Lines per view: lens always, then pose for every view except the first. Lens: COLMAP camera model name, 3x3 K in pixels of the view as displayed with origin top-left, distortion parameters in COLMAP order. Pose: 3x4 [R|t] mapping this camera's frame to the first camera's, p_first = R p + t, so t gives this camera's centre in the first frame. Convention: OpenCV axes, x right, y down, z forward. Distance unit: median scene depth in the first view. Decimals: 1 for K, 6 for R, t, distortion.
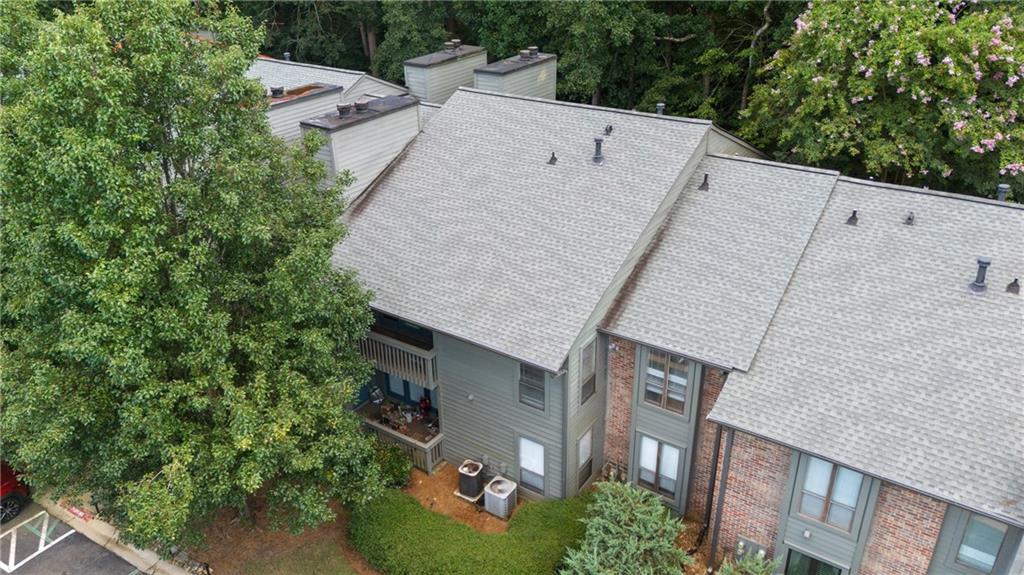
lens RADIAL K [[759.8, 0, 513.1], [0, 759.8, 293.5], [0, 0, 1]] dist [0.074130, -0.002162]
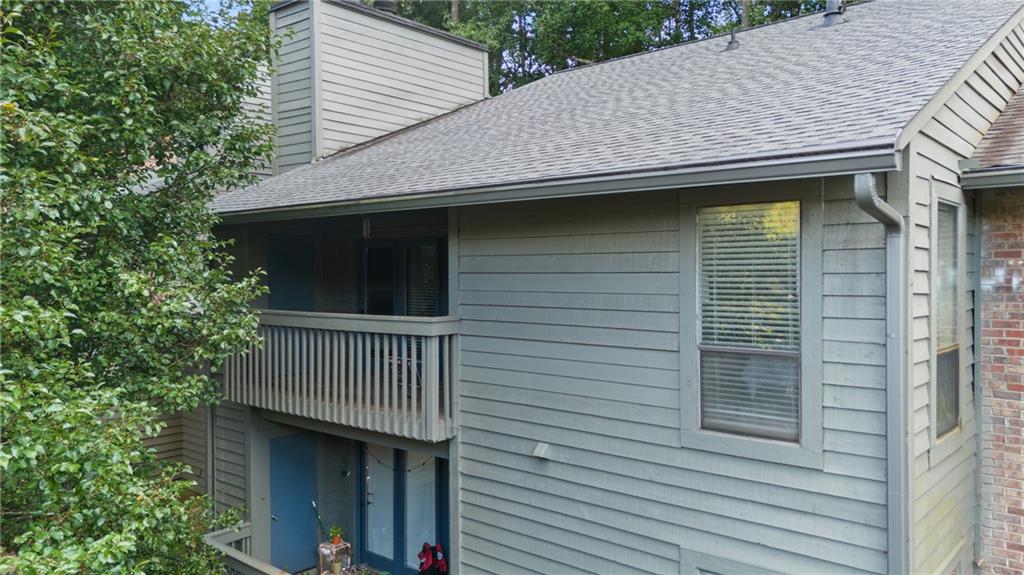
lens RADIAL K [[760.9, 0, 512.0], [0, 760.9, 287.5], [0, 0, 1]] dist [0.081205, -0.091804]
pose [[0.990726, 0.011627, -0.135380, -0.024088], [-0.071013, 0.893746, -0.442917, 0.222506], [0.115845, 0.448423, 0.886282, 0.672833]]
